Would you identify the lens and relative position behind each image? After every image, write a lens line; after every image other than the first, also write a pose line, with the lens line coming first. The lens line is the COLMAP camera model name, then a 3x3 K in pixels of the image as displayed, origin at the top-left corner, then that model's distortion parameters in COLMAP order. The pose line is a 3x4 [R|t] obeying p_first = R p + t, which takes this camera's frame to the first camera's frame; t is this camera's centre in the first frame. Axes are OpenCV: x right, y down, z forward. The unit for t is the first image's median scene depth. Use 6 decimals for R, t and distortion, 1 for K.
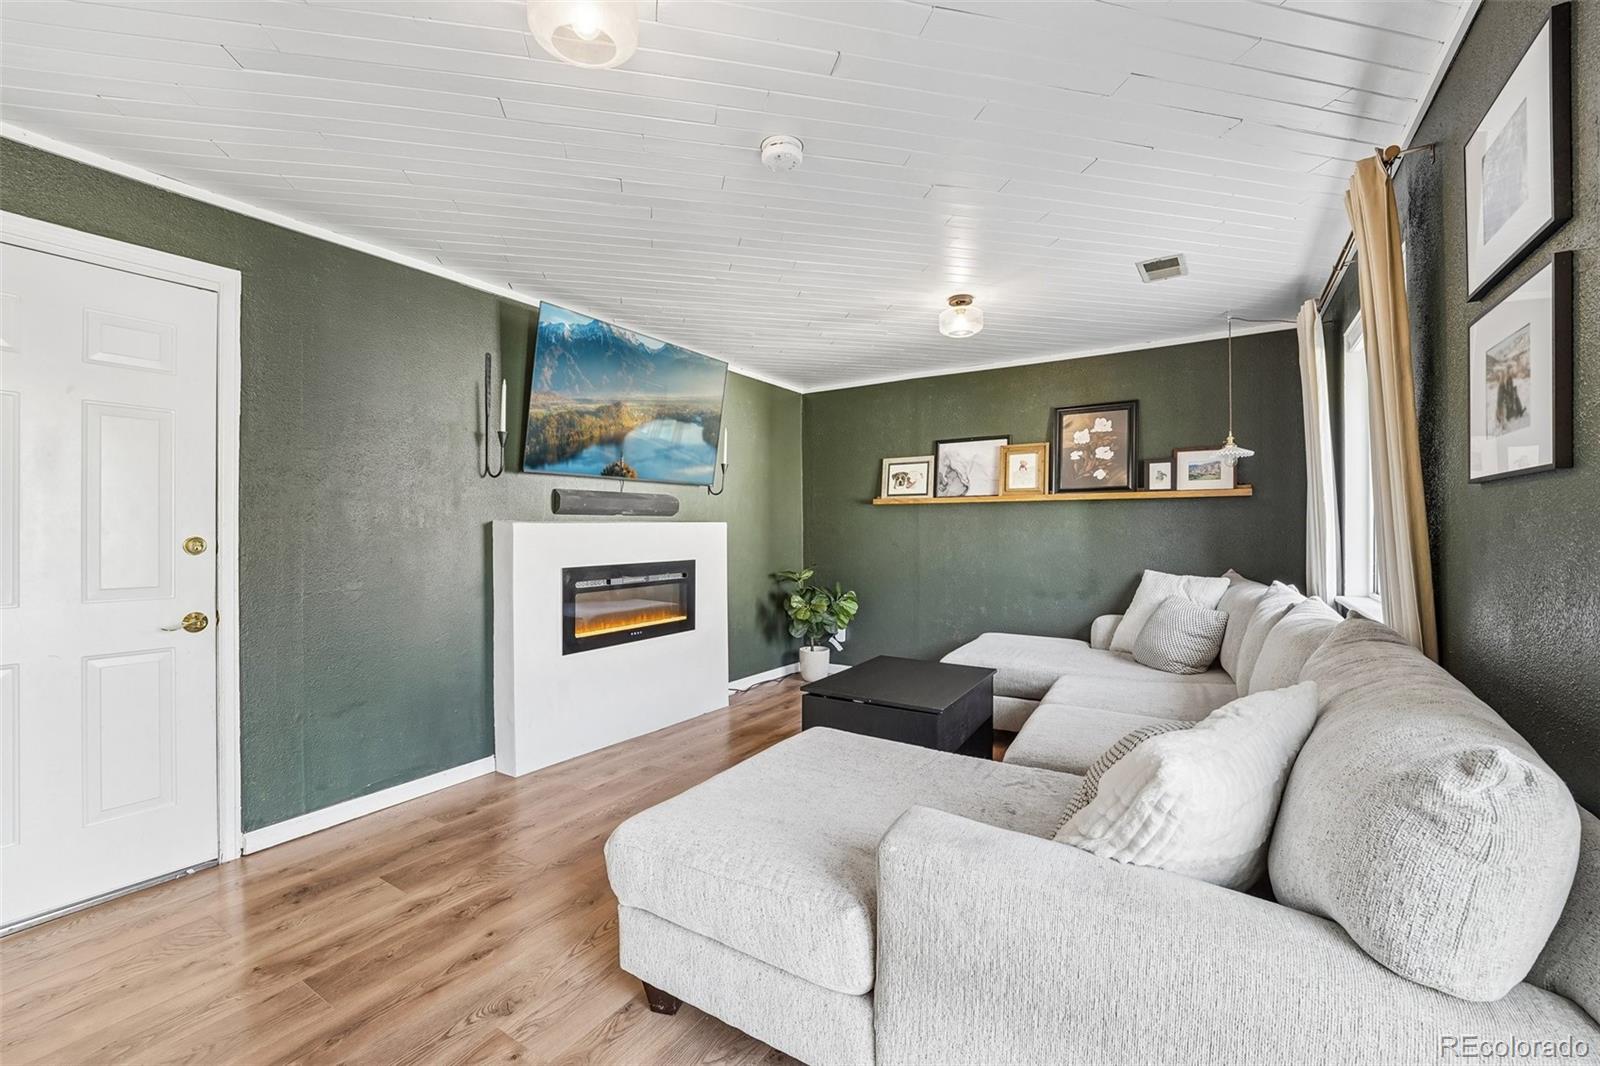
lens RADIAL K [[666.2, 0, 796.1], [0, 666.2, 533.5], [0, 0, 1]] dist [-0.023639, 0.002897]
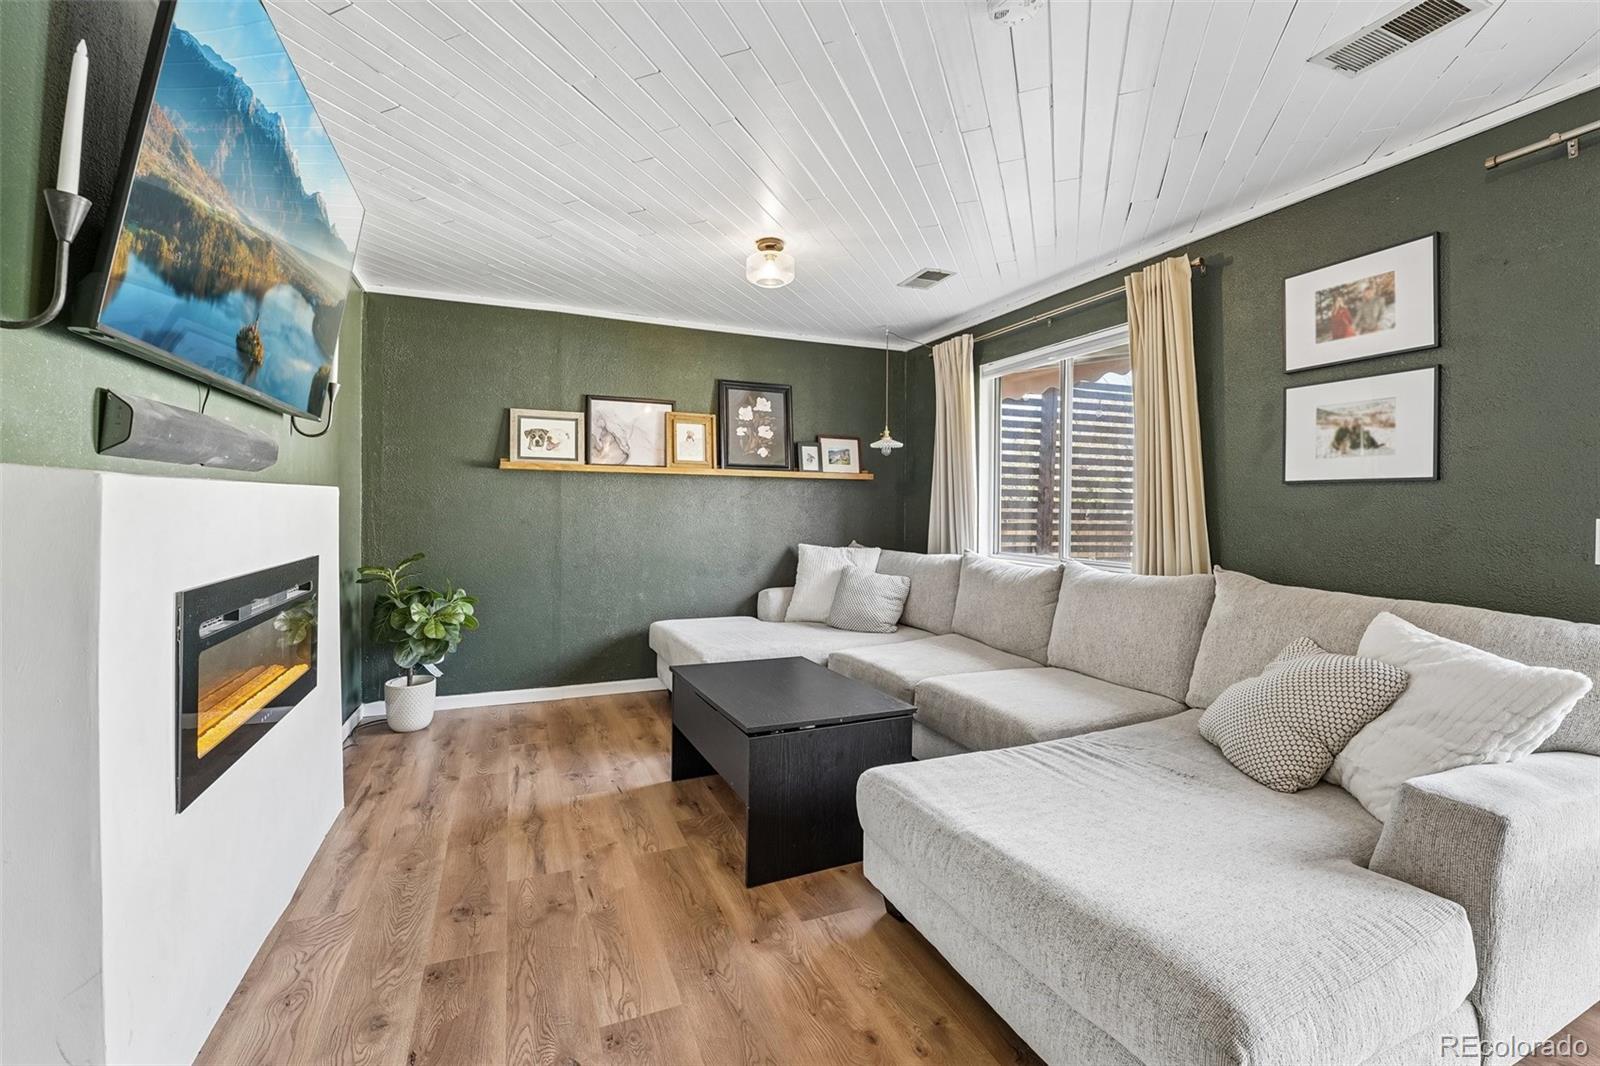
lens RADIAL K [[666.2, 0, 783.2], [0, 666.2, 511.8], [0, 0, 1]] dist [-0.023639, 0.002897]
pose [[0.566963, 0.002777, 0.823739, -0.367379], [-0.008047, 0.999965, 0.002167, 0.000391], [-0.823704, -0.007857, 0.566966, 0.382162]]
